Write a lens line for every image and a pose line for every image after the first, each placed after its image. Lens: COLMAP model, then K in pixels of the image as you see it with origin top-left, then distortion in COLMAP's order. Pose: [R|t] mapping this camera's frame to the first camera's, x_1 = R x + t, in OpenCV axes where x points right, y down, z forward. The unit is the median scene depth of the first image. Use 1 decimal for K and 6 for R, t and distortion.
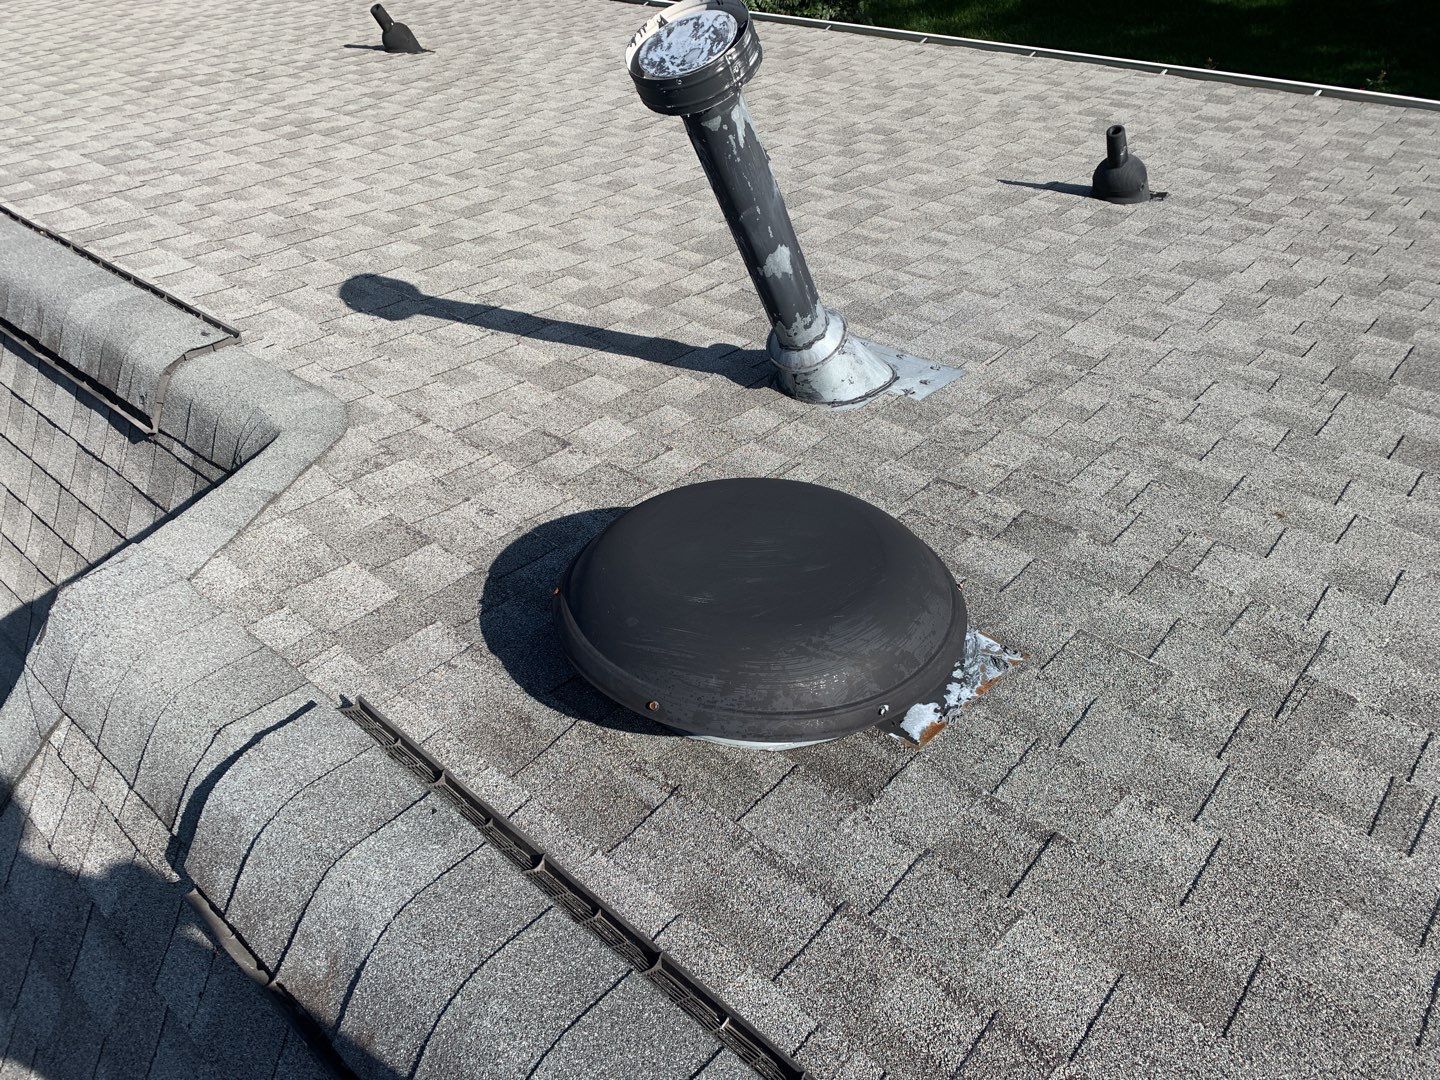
lens RADIAL K [[1096.9, 0, 666.8], [0, 1096.9, 536.1], [0, 0, 1]] dist [0.026957, -0.032725]
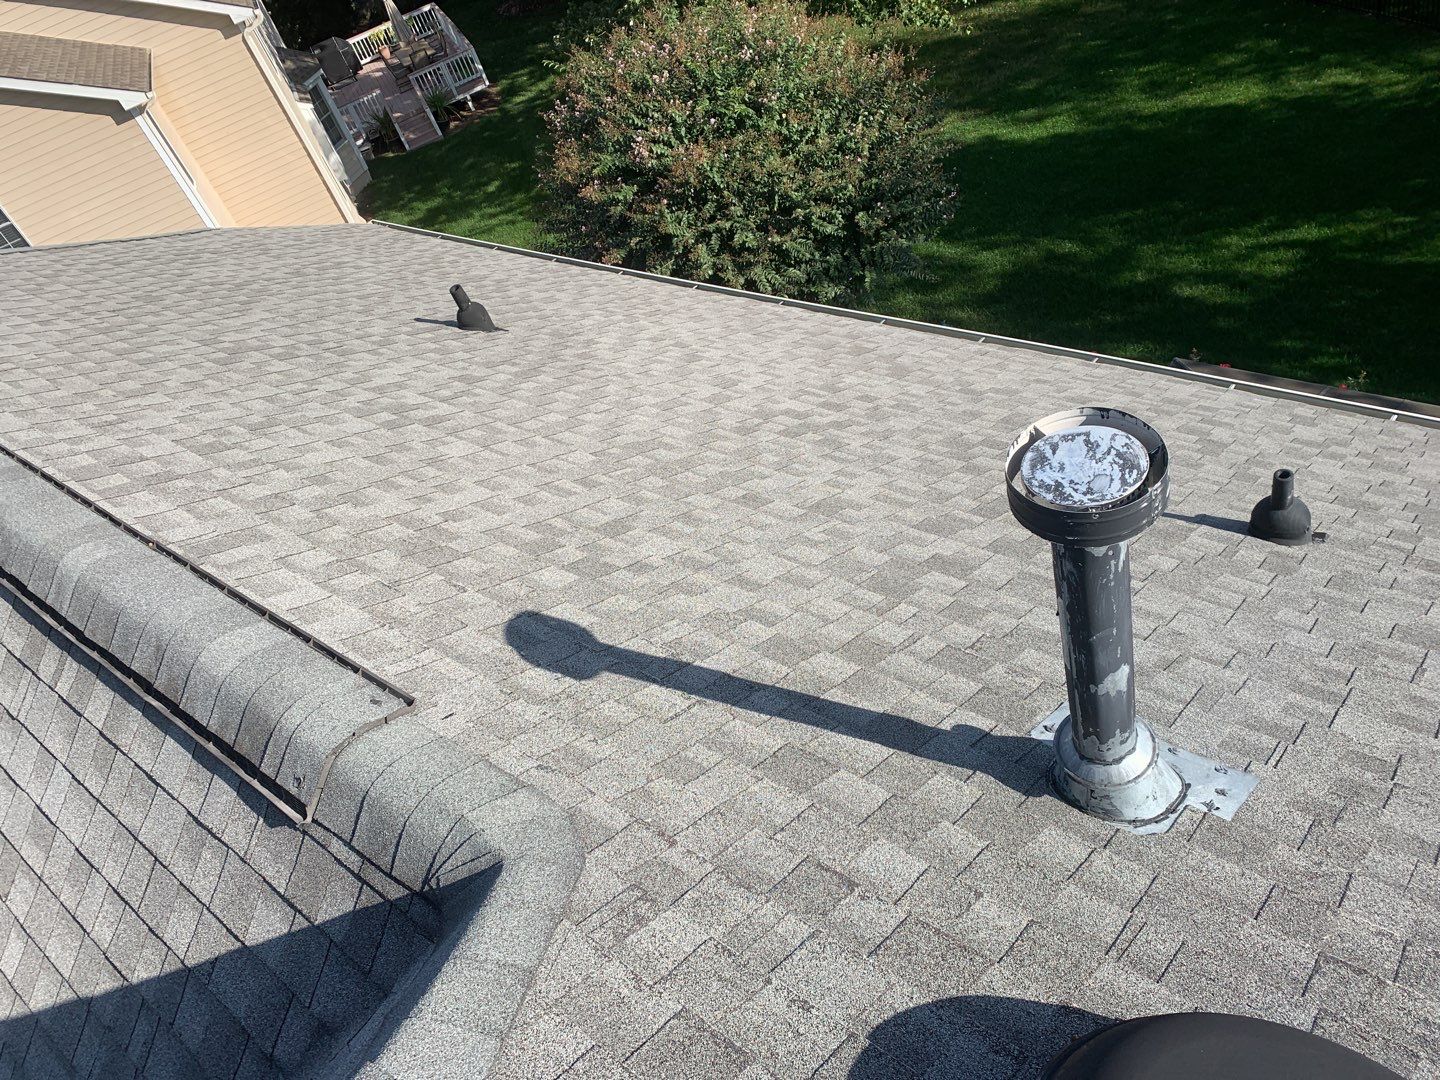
lens RADIAL K [[1103.3, 0, 698.7], [0, 1103.3, 539.8], [0, 0, 1]] dist [0.021733, -0.018769]
pose [[0.997905, 0.037627, 0.052626, -0.174807], [-0.026075, 0.978395, -0.205094, -0.109305], [-0.059206, 0.203292, 0.977326, 0.096866]]
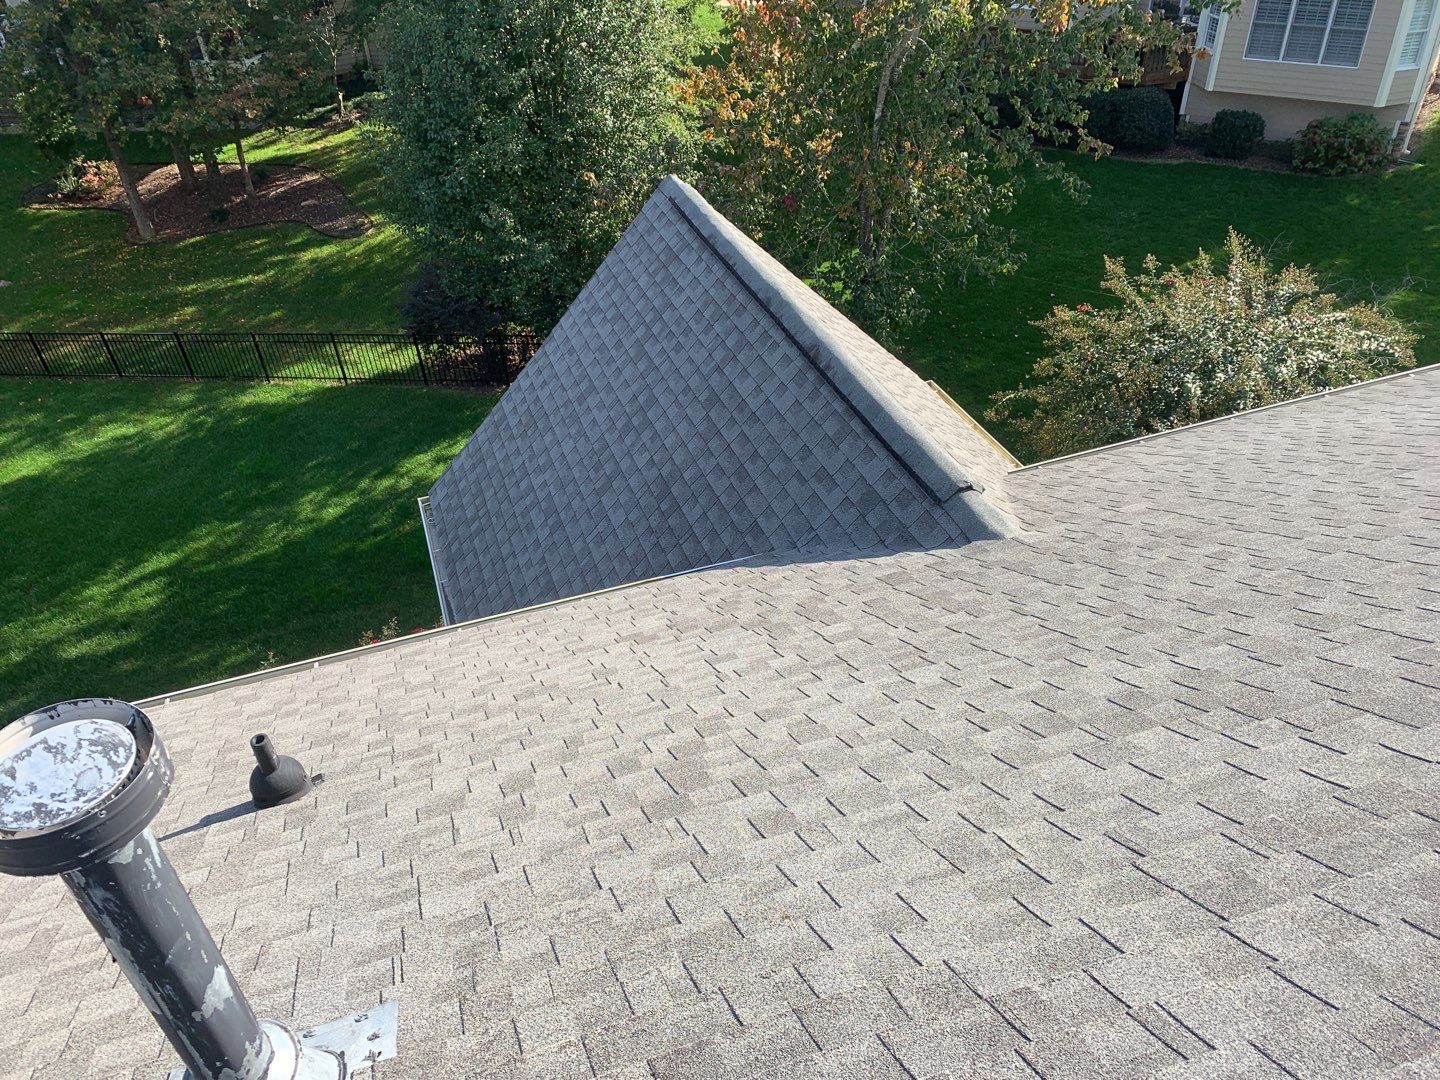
lens RADIAL K [[1103.3, 0, 698.7], [0, 1103.3, 539.8], [0, 0, 1]] dist [0.021733, -0.018769]
pose [[0.523632, -0.230819, 0.820081, -0.171529], [0.620039, 0.763398, -0.181038, -0.092944], [-0.584261, 0.603280, 0.542856, 0.145689]]
